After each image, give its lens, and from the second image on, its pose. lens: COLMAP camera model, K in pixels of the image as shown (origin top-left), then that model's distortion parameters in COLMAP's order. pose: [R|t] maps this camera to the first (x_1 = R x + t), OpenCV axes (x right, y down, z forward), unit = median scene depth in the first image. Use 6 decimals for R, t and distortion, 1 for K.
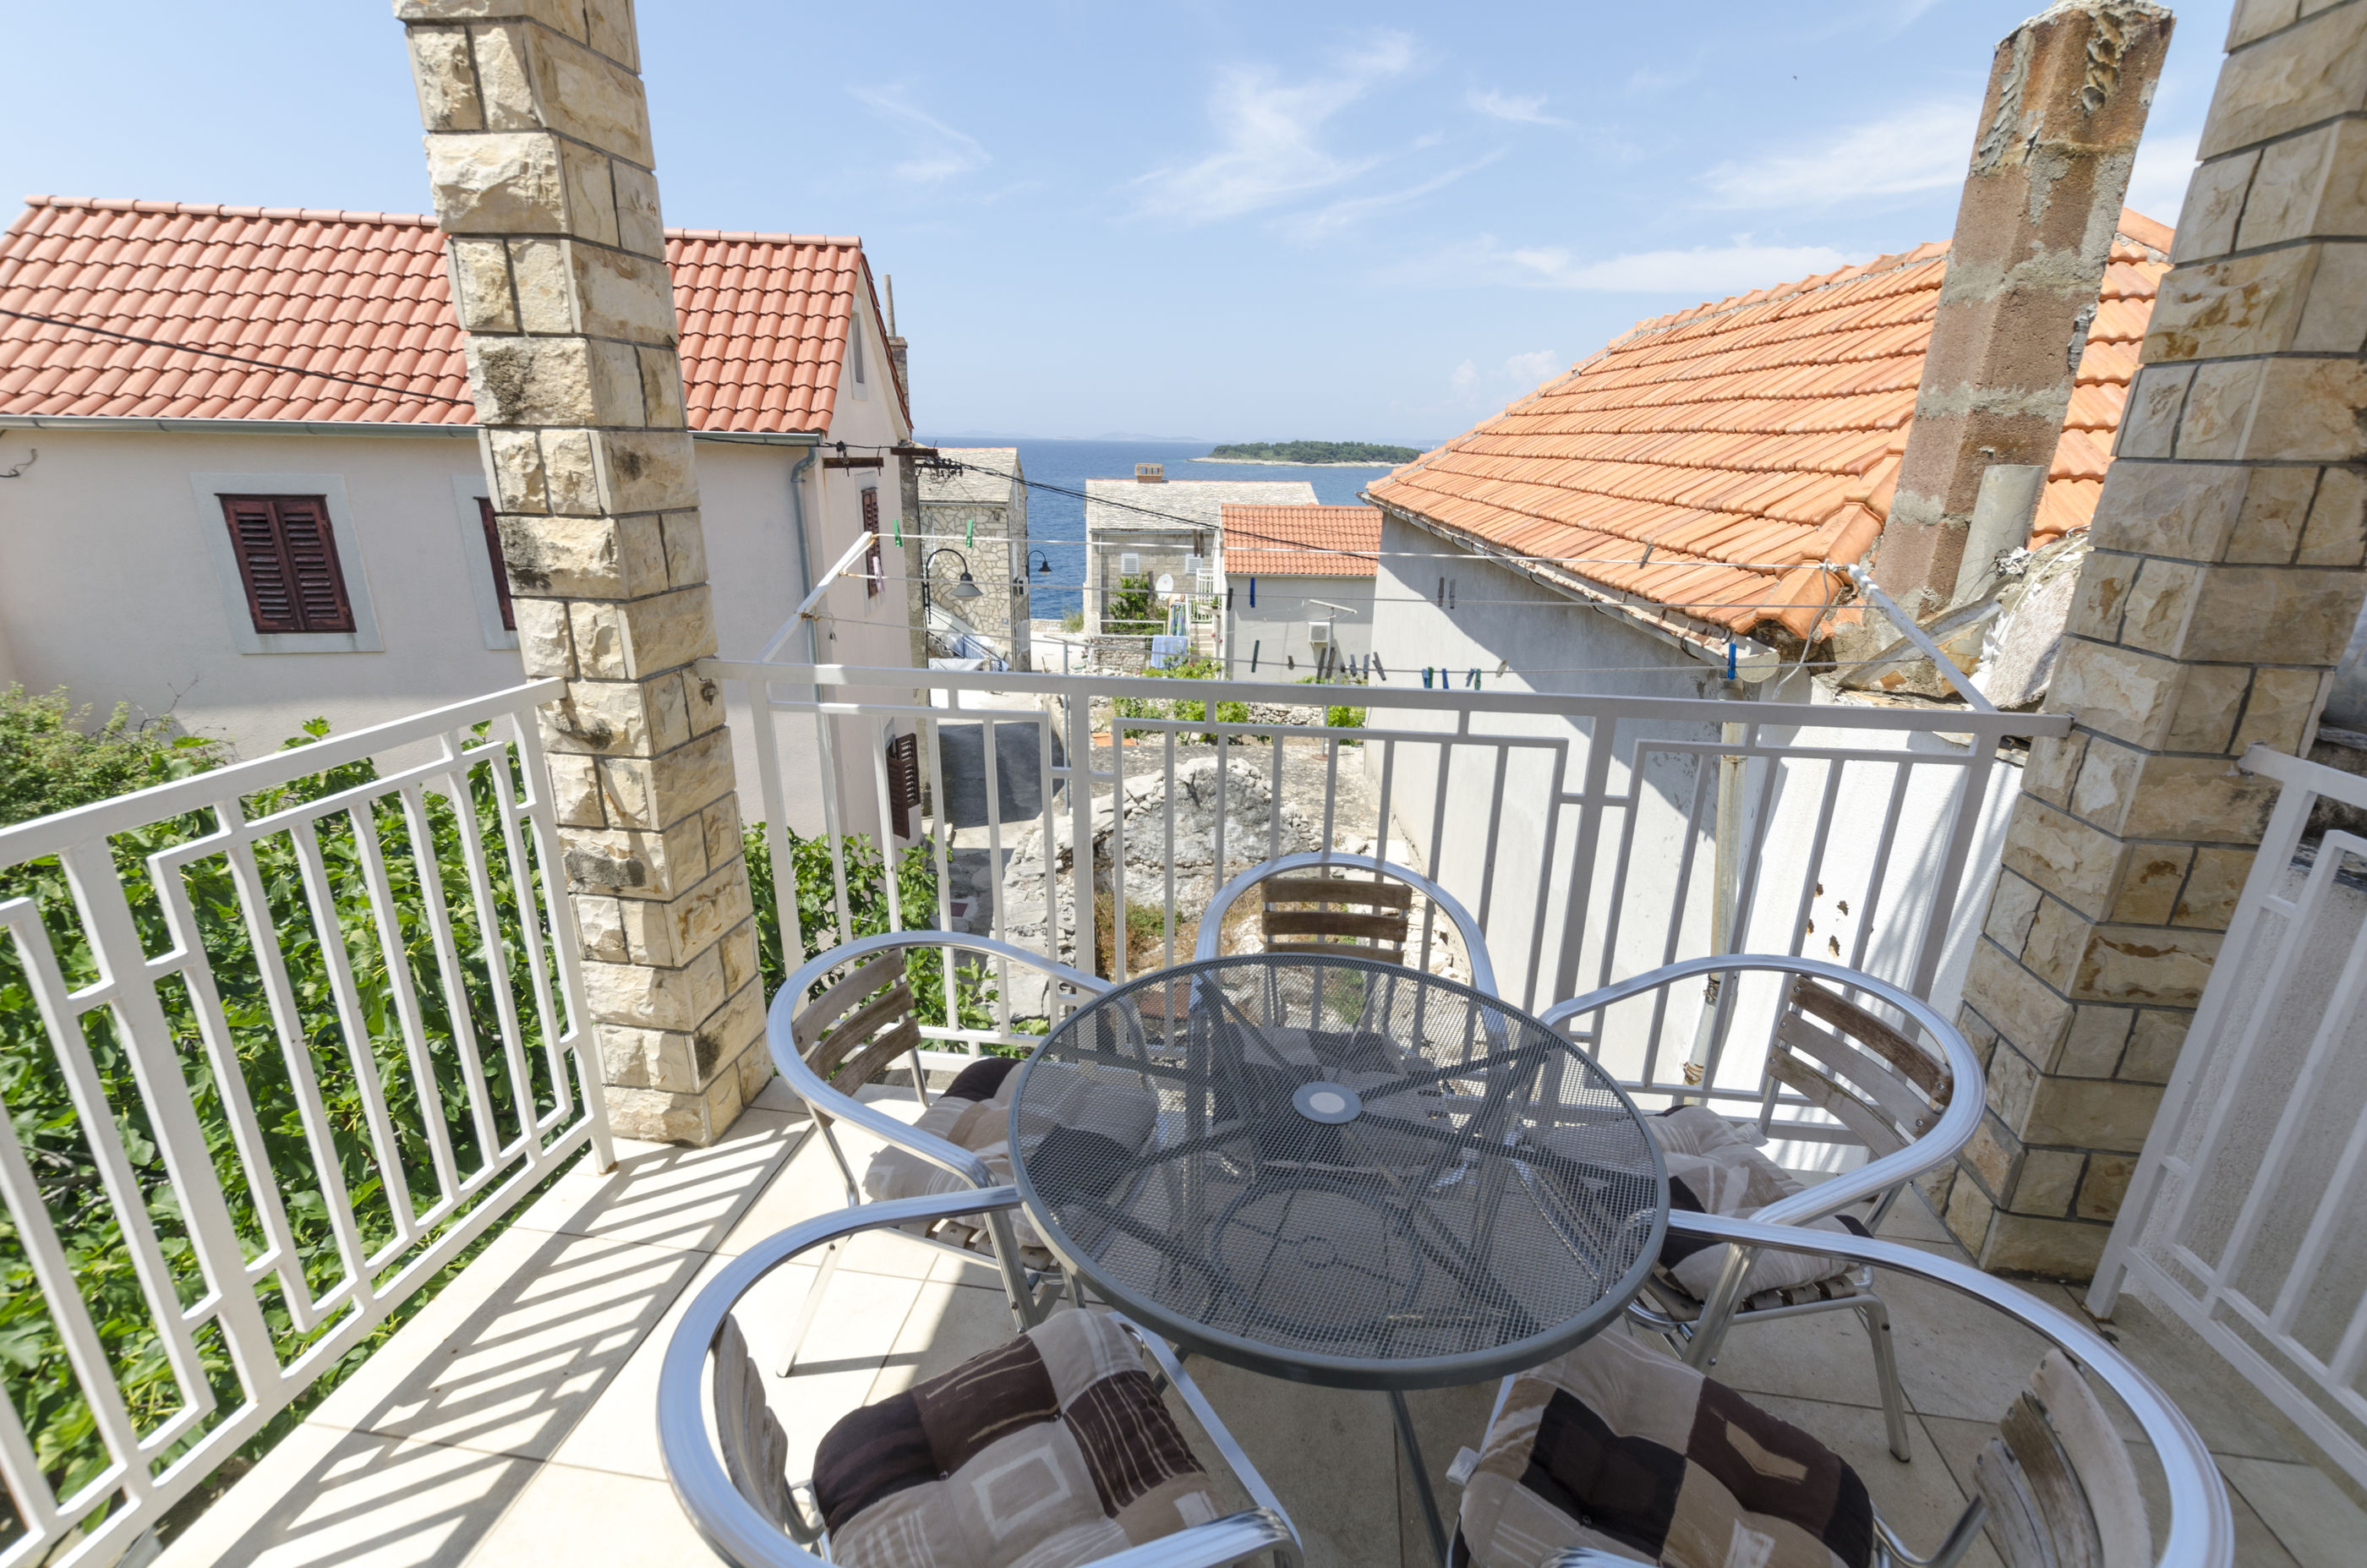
lens RADIAL K [[1028.2, 0, 1141.8], [0, 1028.2, 776.2], [0, 0, 1]] dist [0.011482, -0.005021]
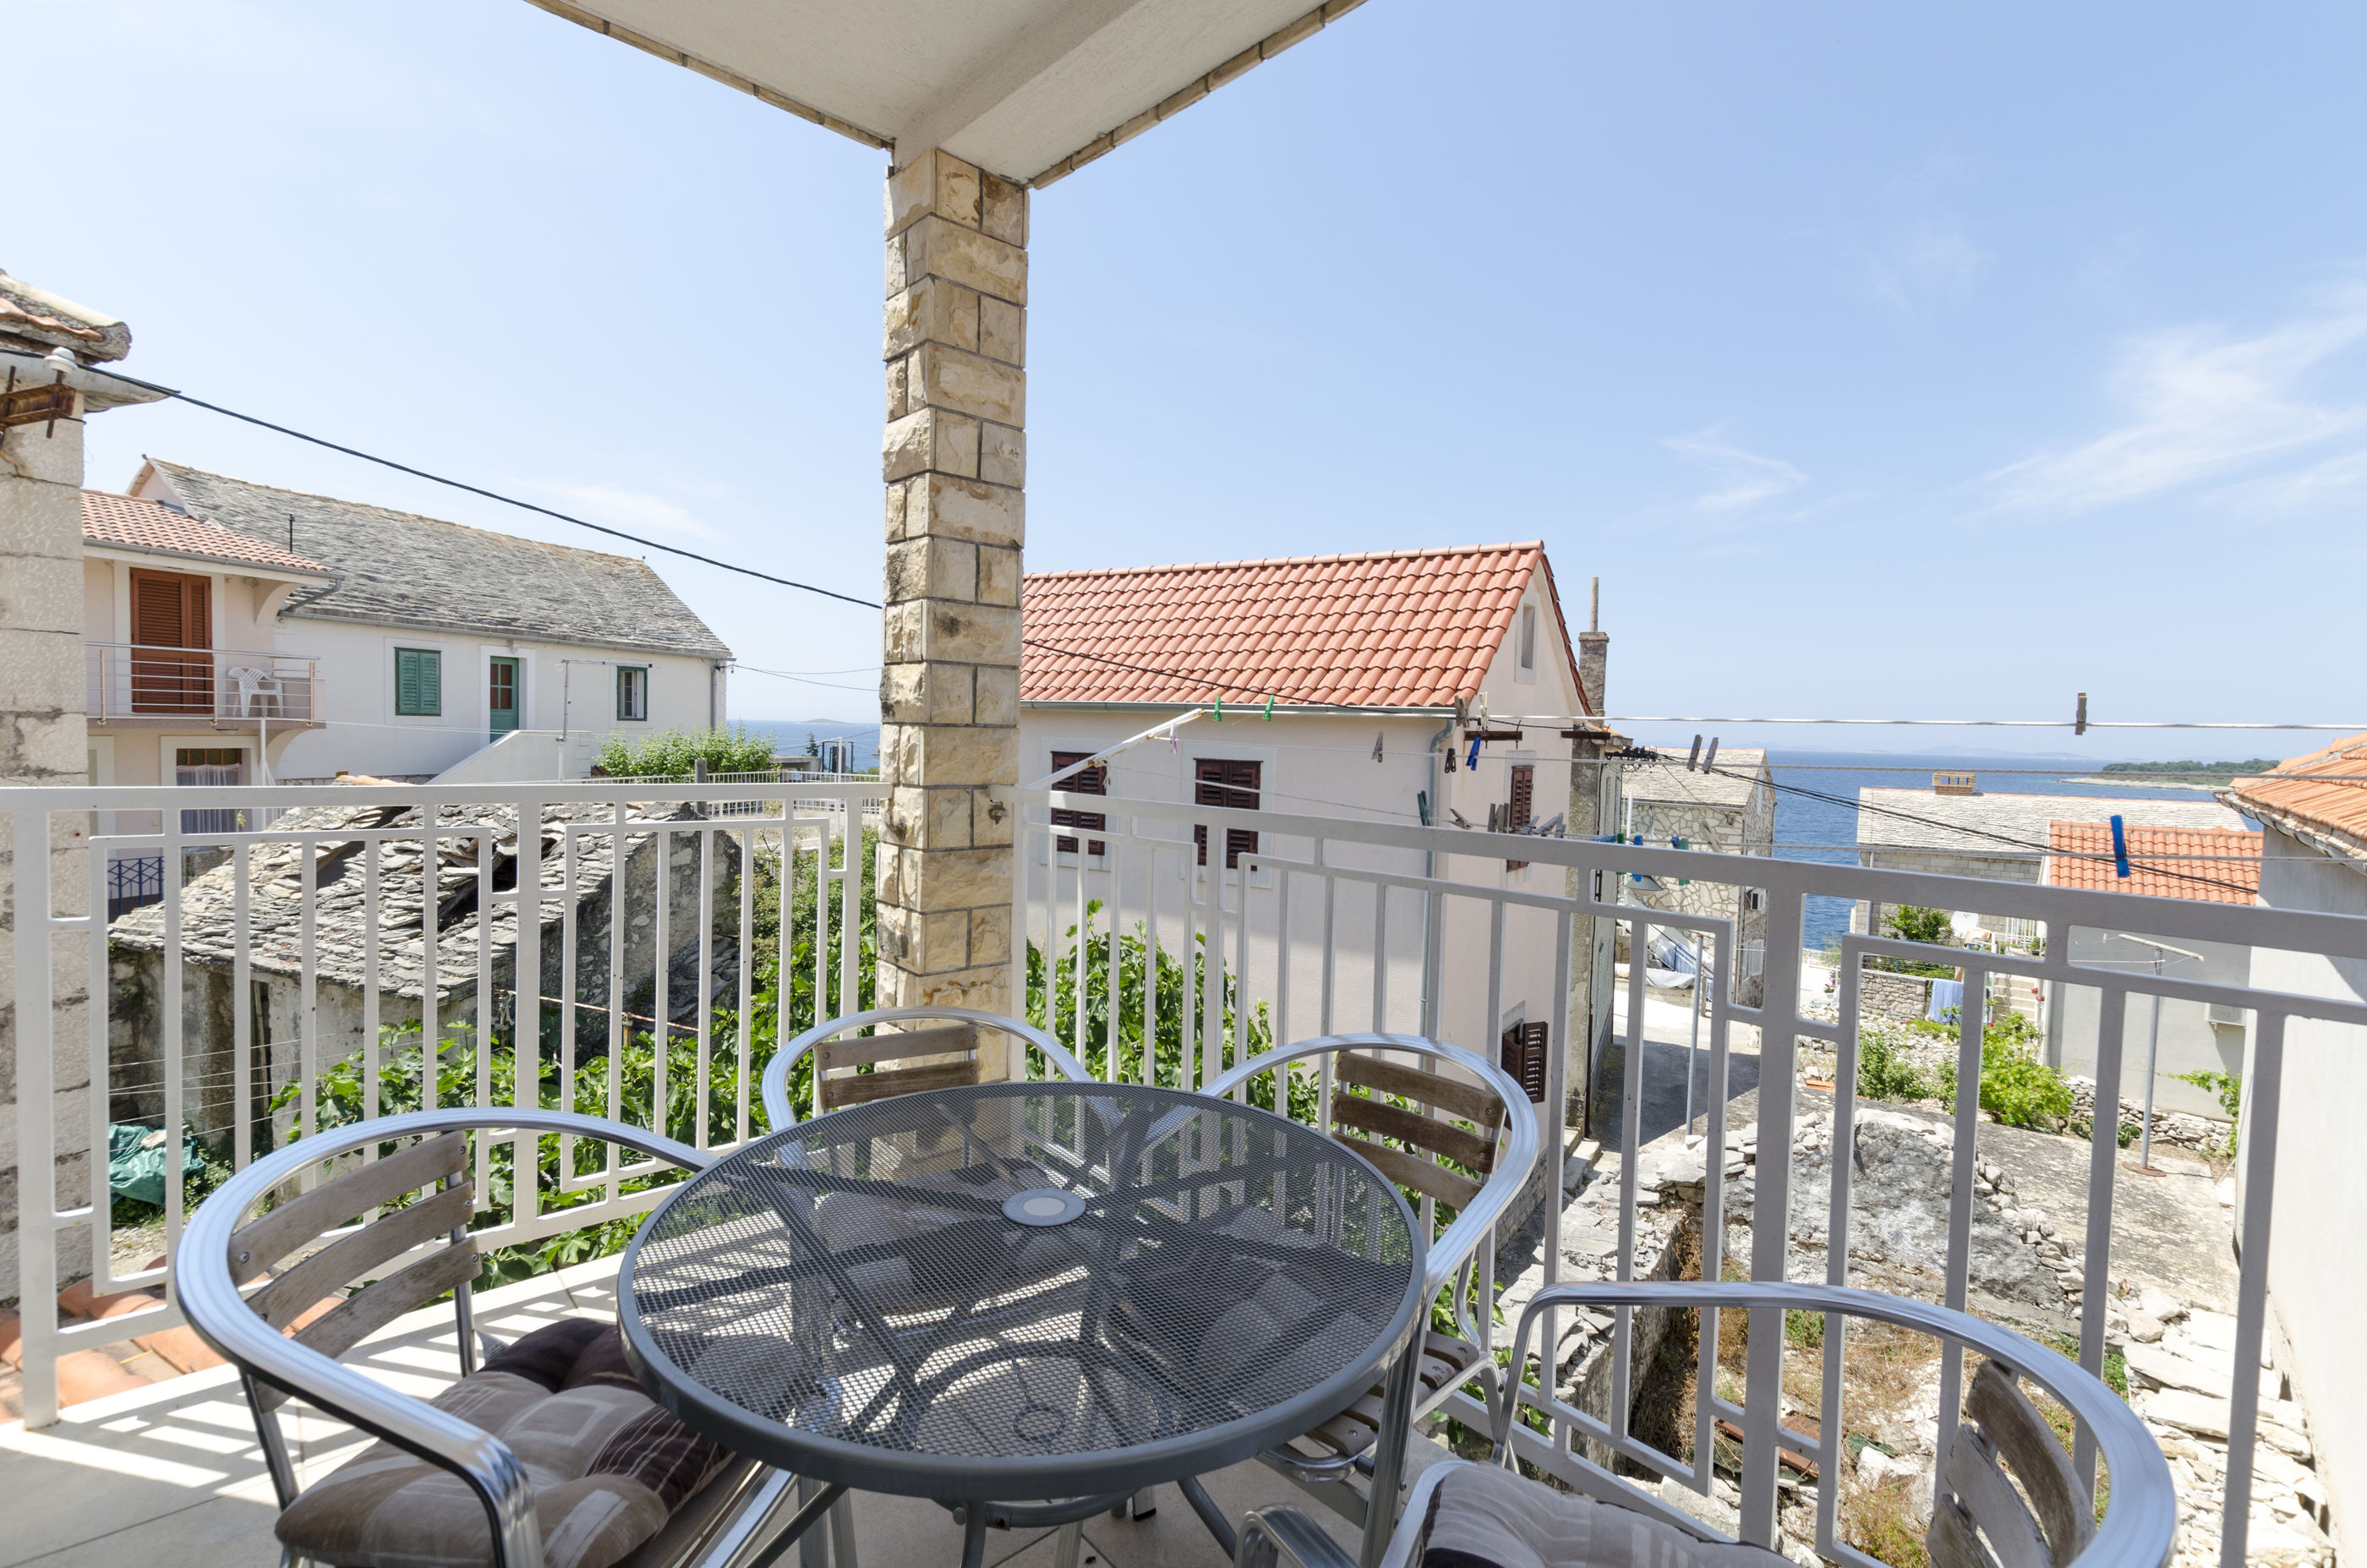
lens RADIAL K [[1028.2, 0, 1173.0], [0, 1028.2, 779.2], [0, 0, 1]] dist [0.011482, -0.005021]
pose [[0.770536, 0.036510, -0.636350, 0.538599], [-0.218357, 0.953067, -0.209721, 0.094574], [0.598828, 0.300549, 0.742345, 0.233703]]
